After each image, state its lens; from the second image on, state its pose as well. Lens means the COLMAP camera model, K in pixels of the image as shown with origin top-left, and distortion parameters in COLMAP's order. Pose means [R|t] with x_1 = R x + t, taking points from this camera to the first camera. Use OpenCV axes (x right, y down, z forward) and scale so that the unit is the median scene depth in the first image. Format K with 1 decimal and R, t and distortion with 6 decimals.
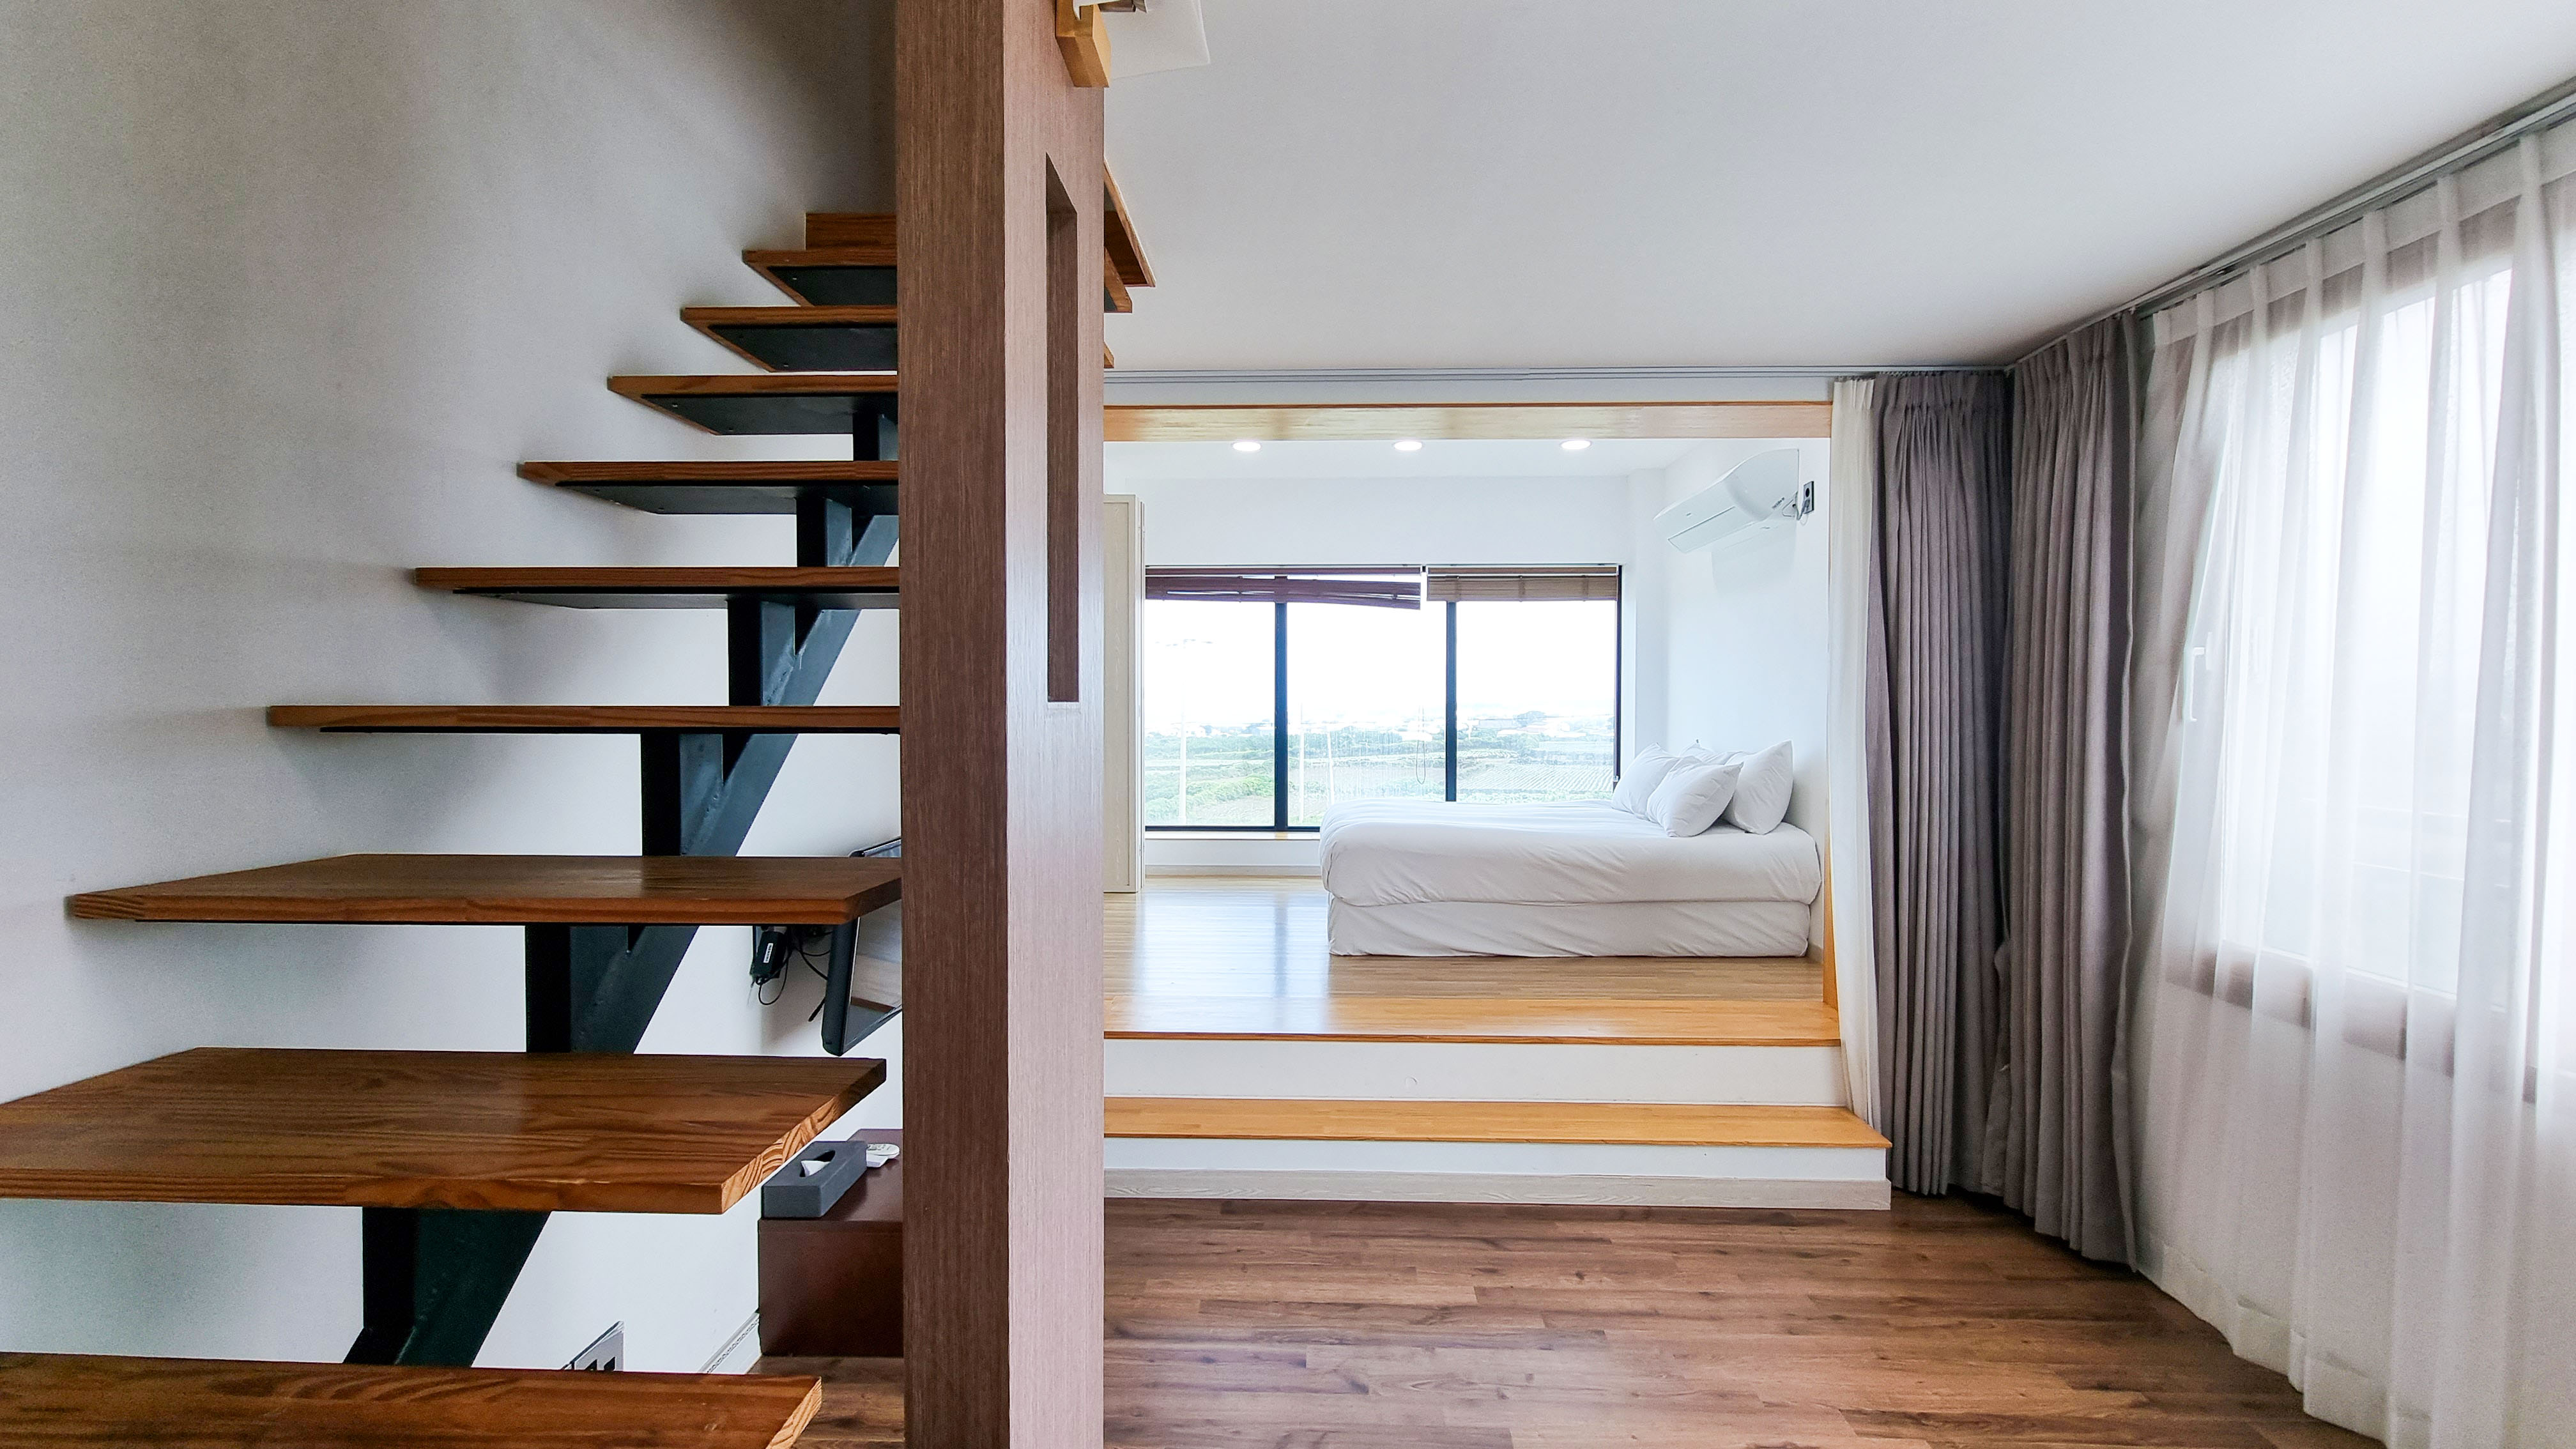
lens RADIAL K [[1048.3, 0, 1288.0], [0, 1048.3, 724.5], [0, 0, 1]] dist [0.002161, -0.000090]
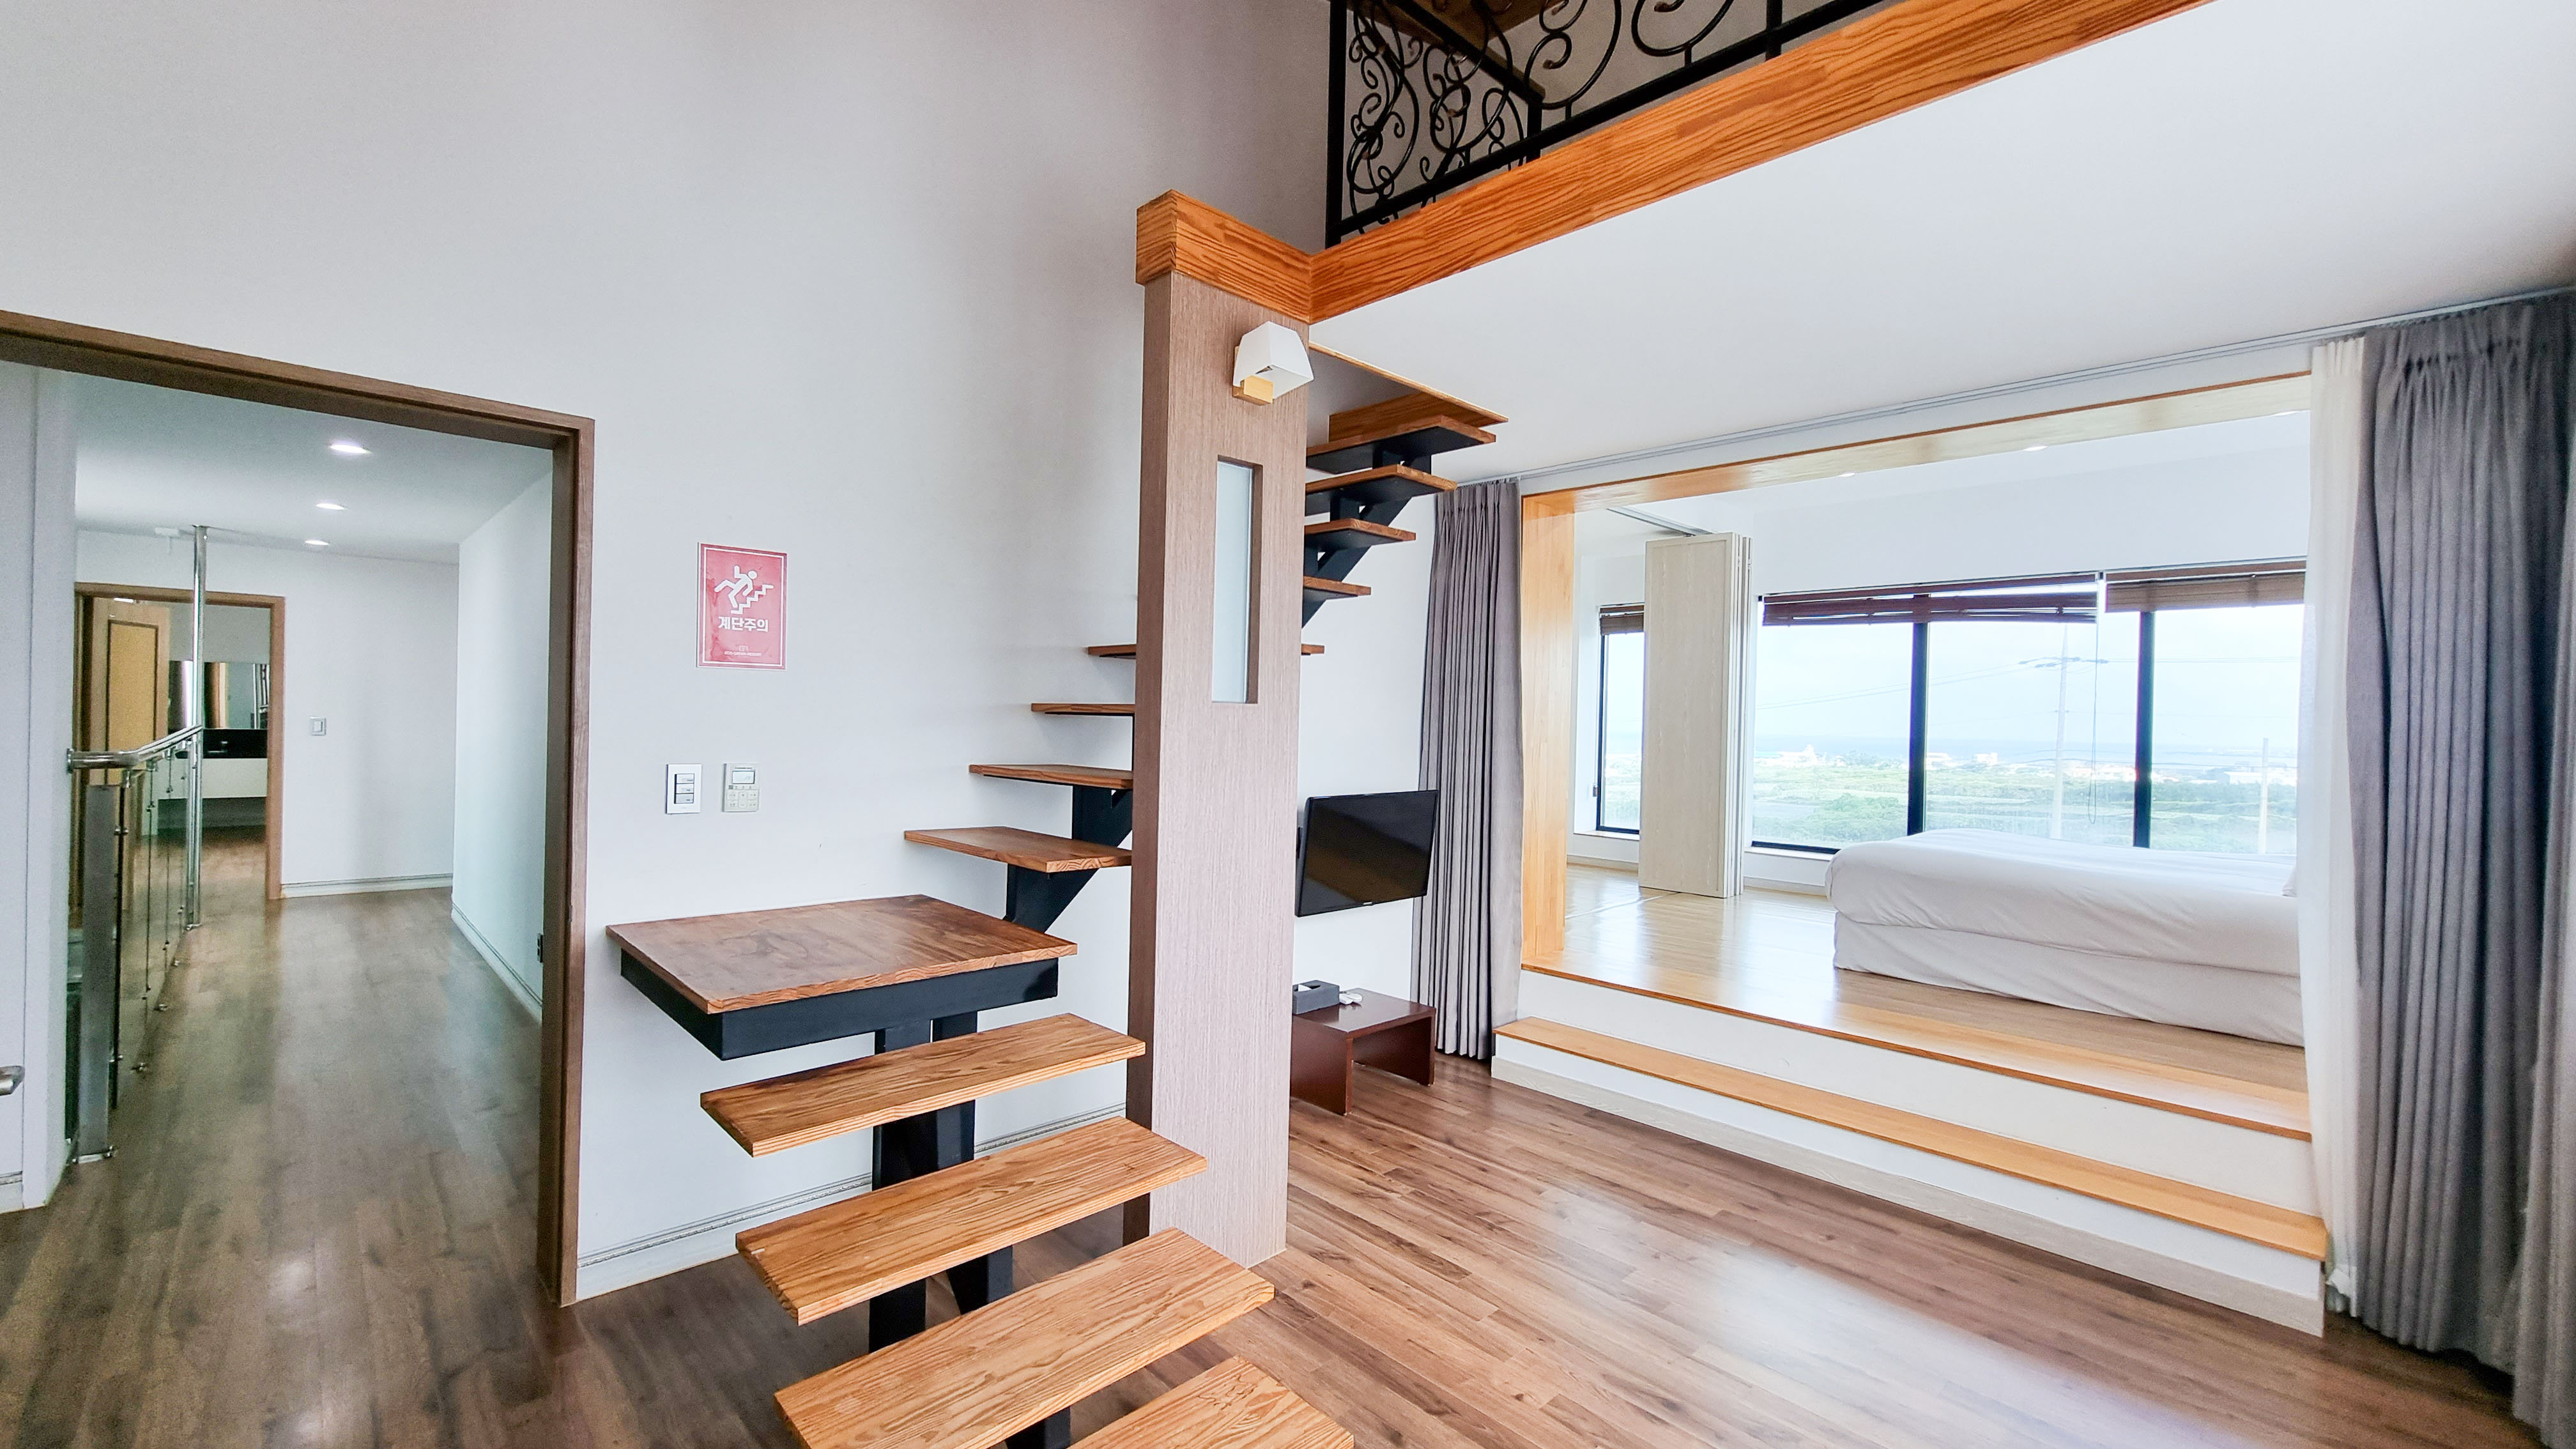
lens RADIAL K [[1048.3, 0, 1288.0], [0, 1048.3, 724.5], [0, 0, 1]] dist [0.002161, -0.000090]
pose [[0.714810, 0.019262, -0.699053, 0.534137], [-0.036814, 0.999271, -0.010109, 0.015701], [0.698349, 0.032961, 0.714998, -0.172691]]
